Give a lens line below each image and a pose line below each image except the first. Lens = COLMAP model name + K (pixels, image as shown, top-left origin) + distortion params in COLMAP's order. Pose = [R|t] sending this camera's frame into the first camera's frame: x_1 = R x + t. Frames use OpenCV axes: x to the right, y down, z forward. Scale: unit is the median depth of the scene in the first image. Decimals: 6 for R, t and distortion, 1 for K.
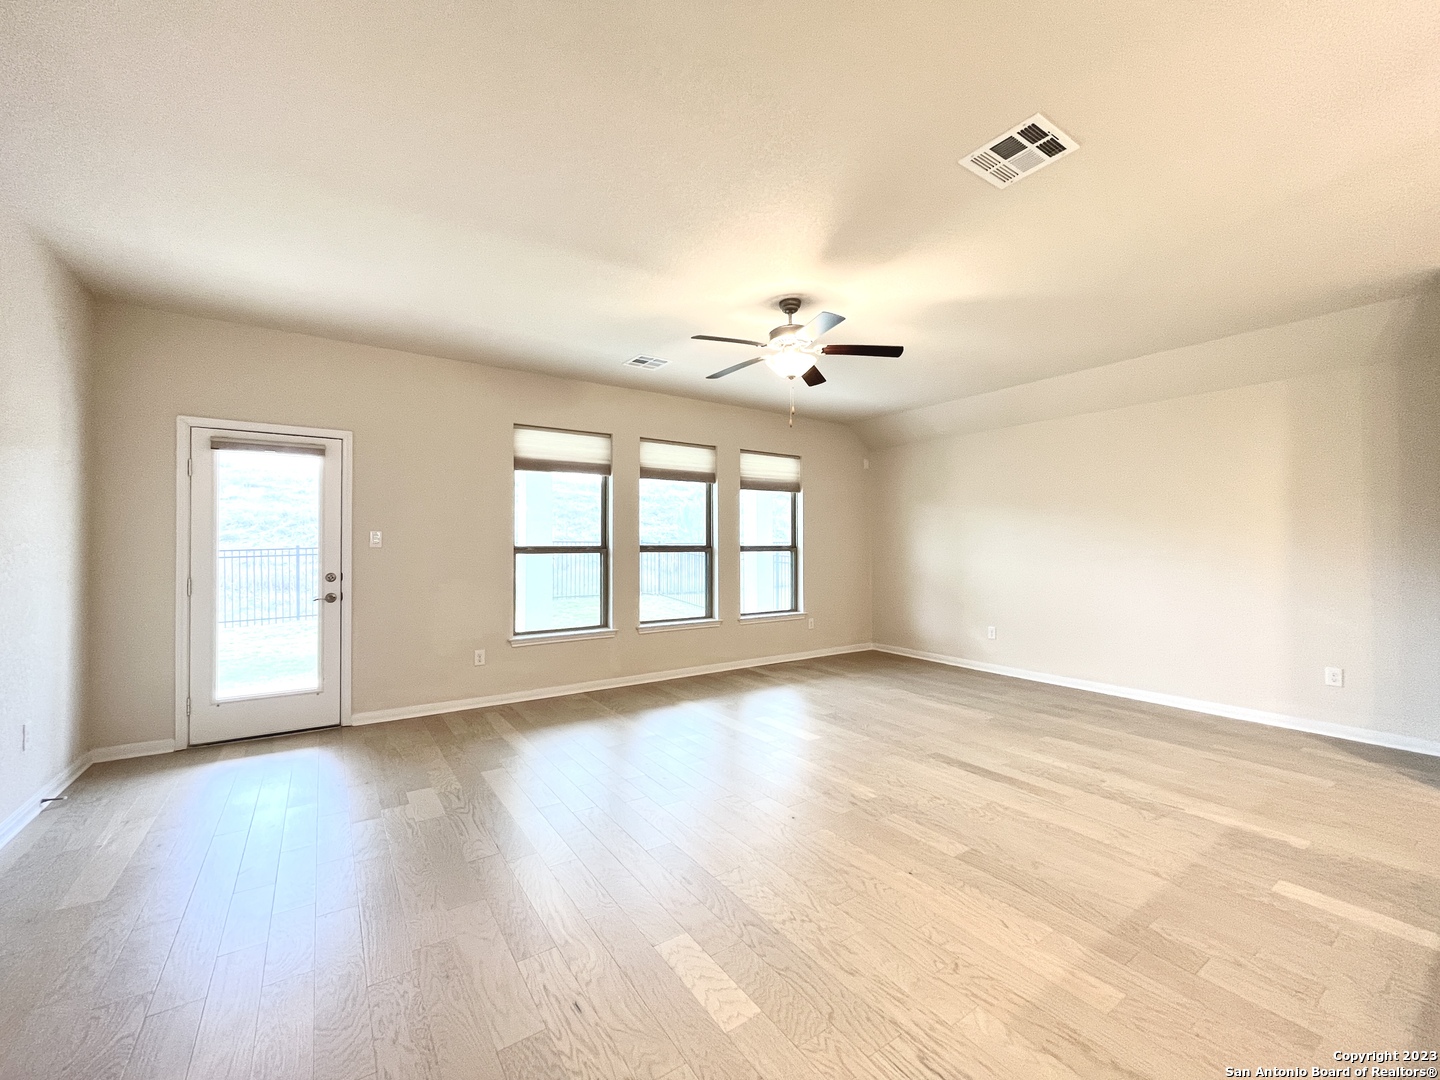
lens RADIAL K [[582.6, 0, 716.1], [0, 582.6, 540.8], [0, 0, 1]] dist [-0.001818, 0.000037]
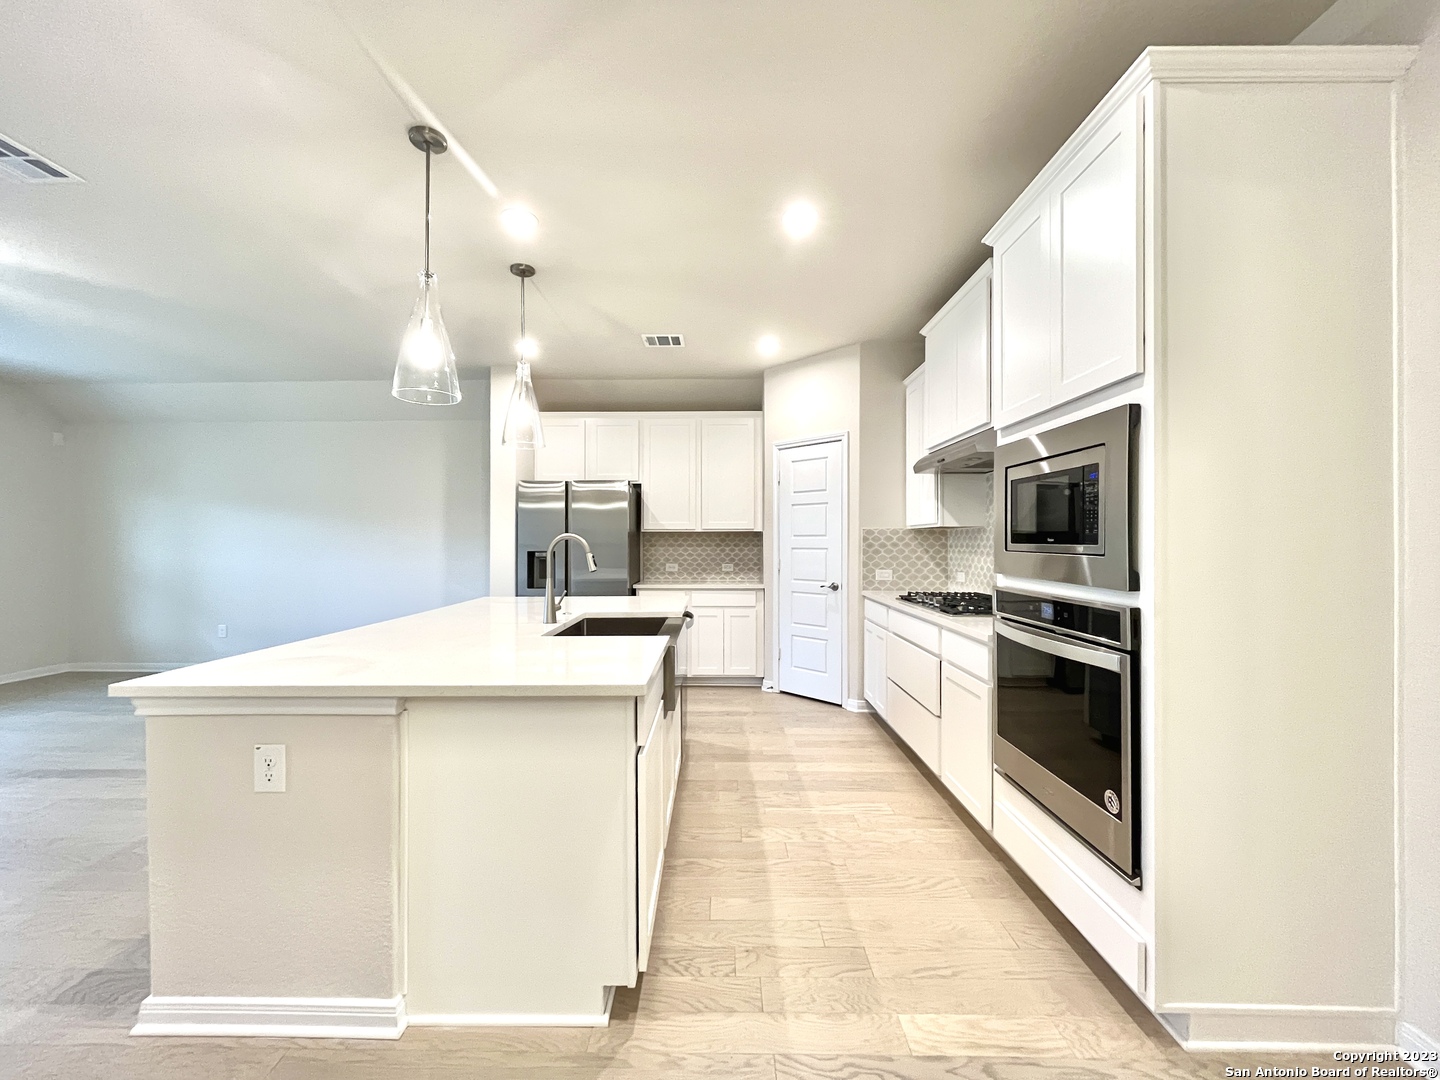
lens RADIAL K [[583.7, 0, 717.8], [0, 583.7, 538.6], [0, 0, 1]] dist [-0.002184, 0.000219]
pose [[0.568946, 0.002583, 0.822371, 0.172158], [-0.003271, 0.999994, -0.000878, 0.002396], [-0.822368, -0.002190, 0.568951, -0.275705]]
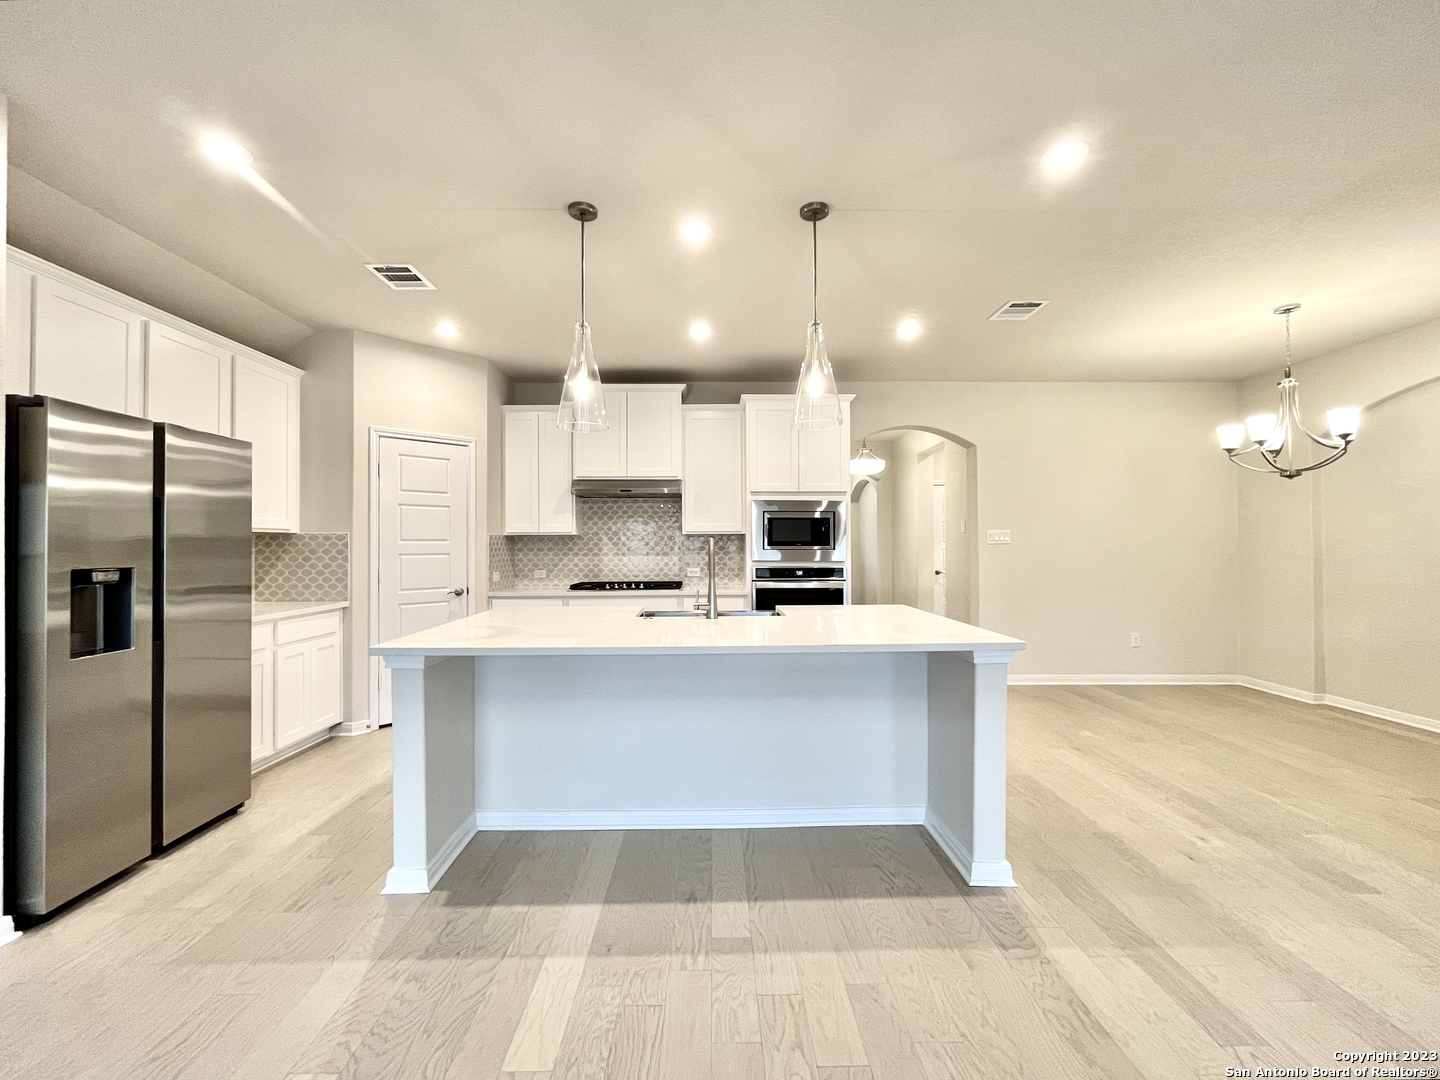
lens RADIAL K [[590.2, 0, 717.7], [0, 590.2, 537.8], [0, 0, 1]] dist [-0.002939, -0.000188]
pose [[-0.833735, 0.009370, 0.552085, 0.188123], [-0.000132, 0.999853, -0.017169, 0.008207], [-0.552165, -0.014387, -0.833611, 0.631134]]
